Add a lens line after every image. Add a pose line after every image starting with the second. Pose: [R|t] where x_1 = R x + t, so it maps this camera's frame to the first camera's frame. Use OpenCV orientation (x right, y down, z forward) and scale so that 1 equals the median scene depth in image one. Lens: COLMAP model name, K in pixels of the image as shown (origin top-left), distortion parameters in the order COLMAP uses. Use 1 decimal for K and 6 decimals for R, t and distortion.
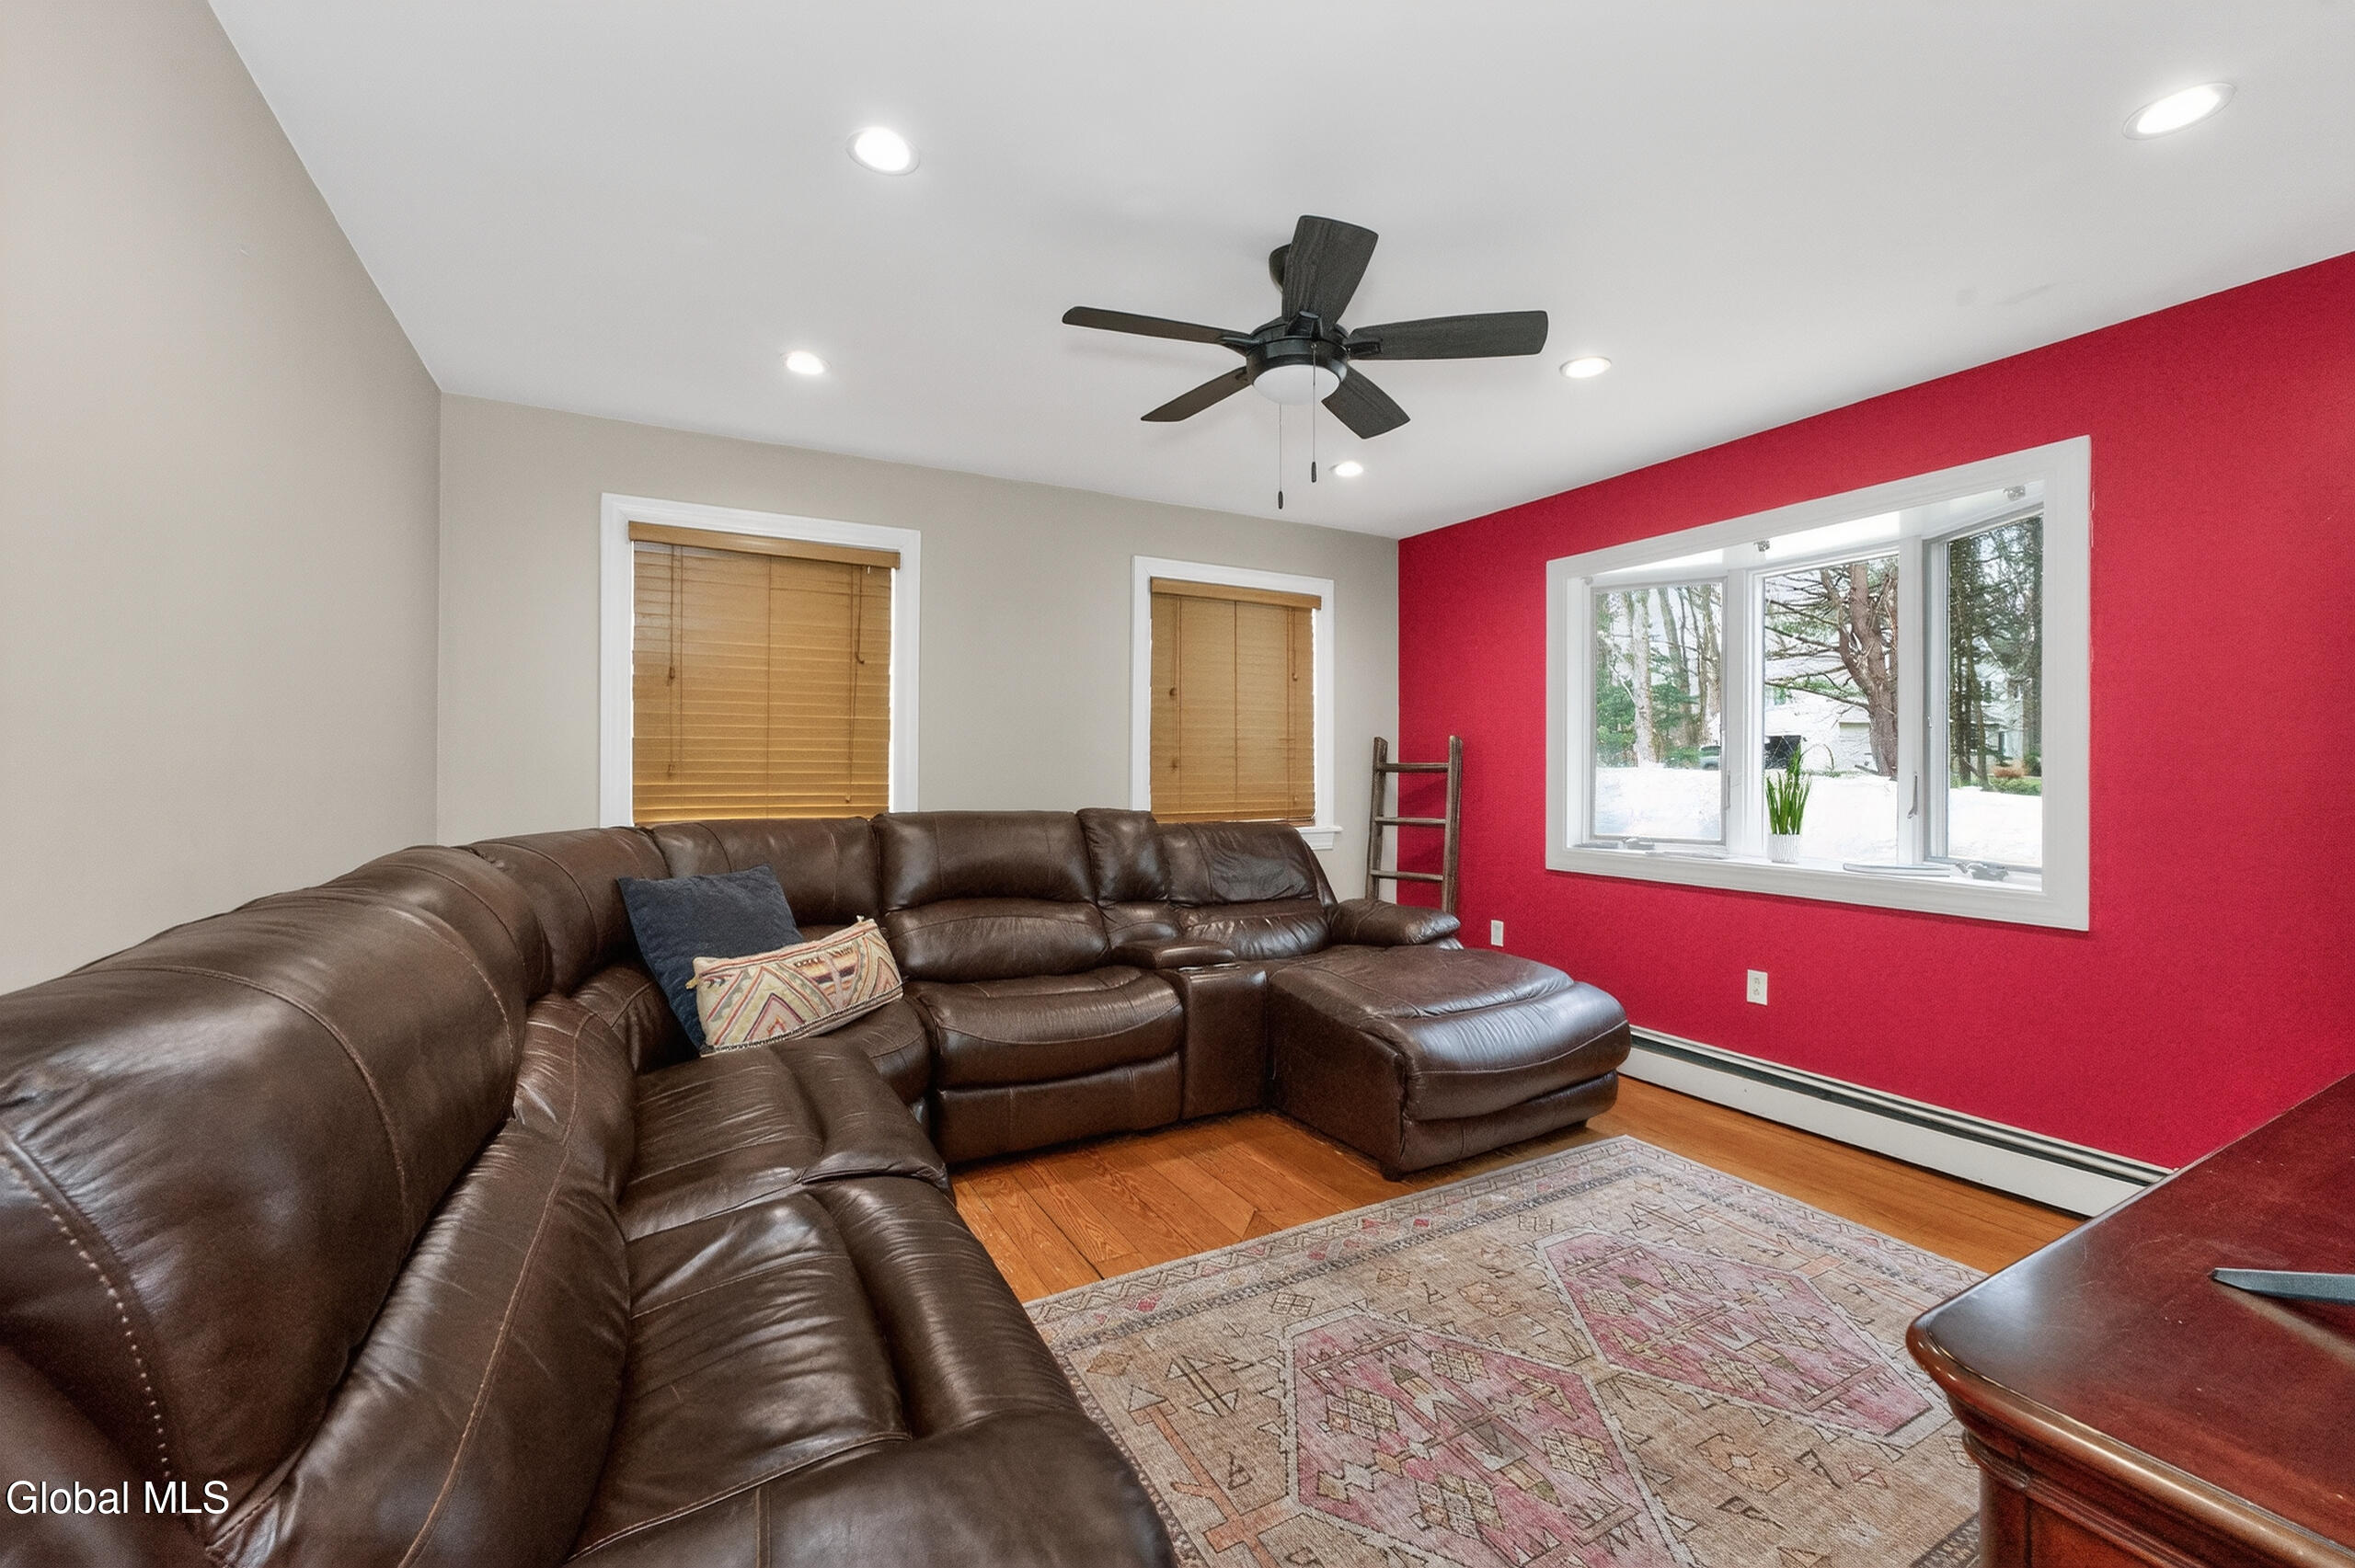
lens RADIAL K [[956.0, 0, 1177.5], [0, 956.0, 784.0], [0, 0, 1]] dist [-0.050126, 0.031203]
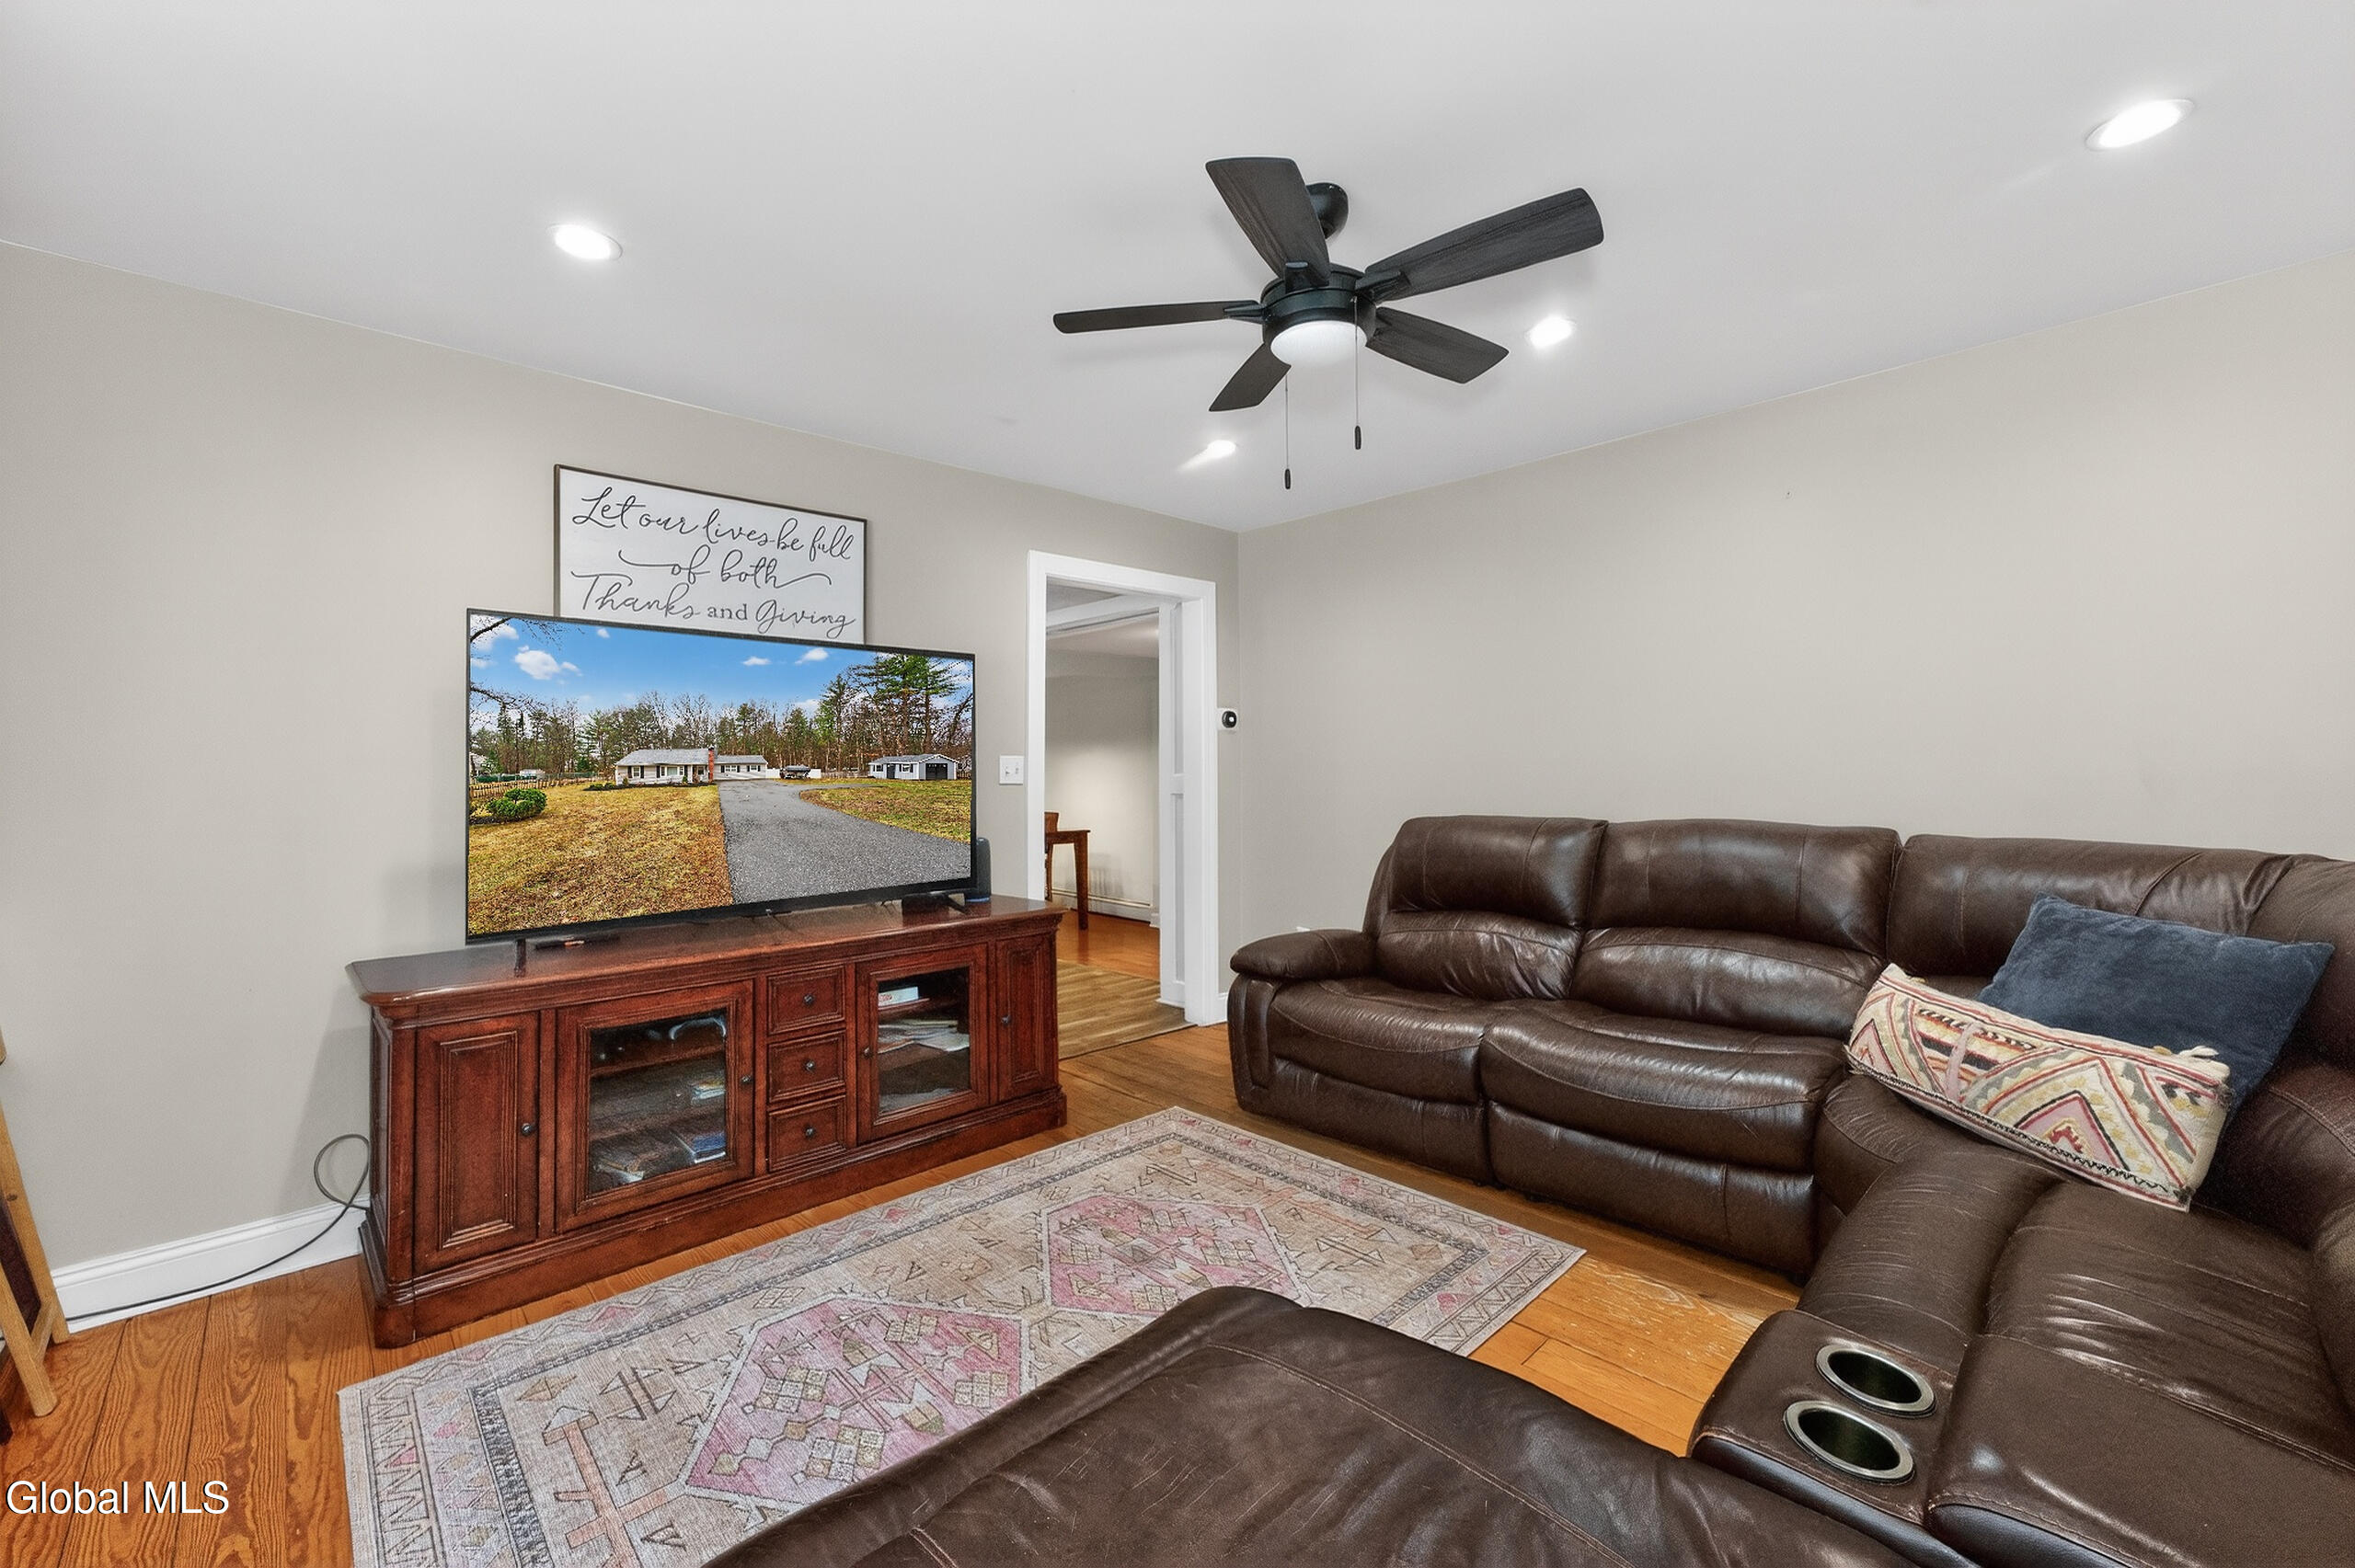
lens RADIAL K [[953.3, 0, 1181.3], [0, 953.3, 771.7], [0, 0, 1]] dist [-0.043549, 0.030759]
pose [[-0.967026, 0.007867, -0.254557, 0.532896], [0.003803, 0.999857, 0.016456, -0.041577], [0.254650, 0.014945, -0.966918, 2.026192]]
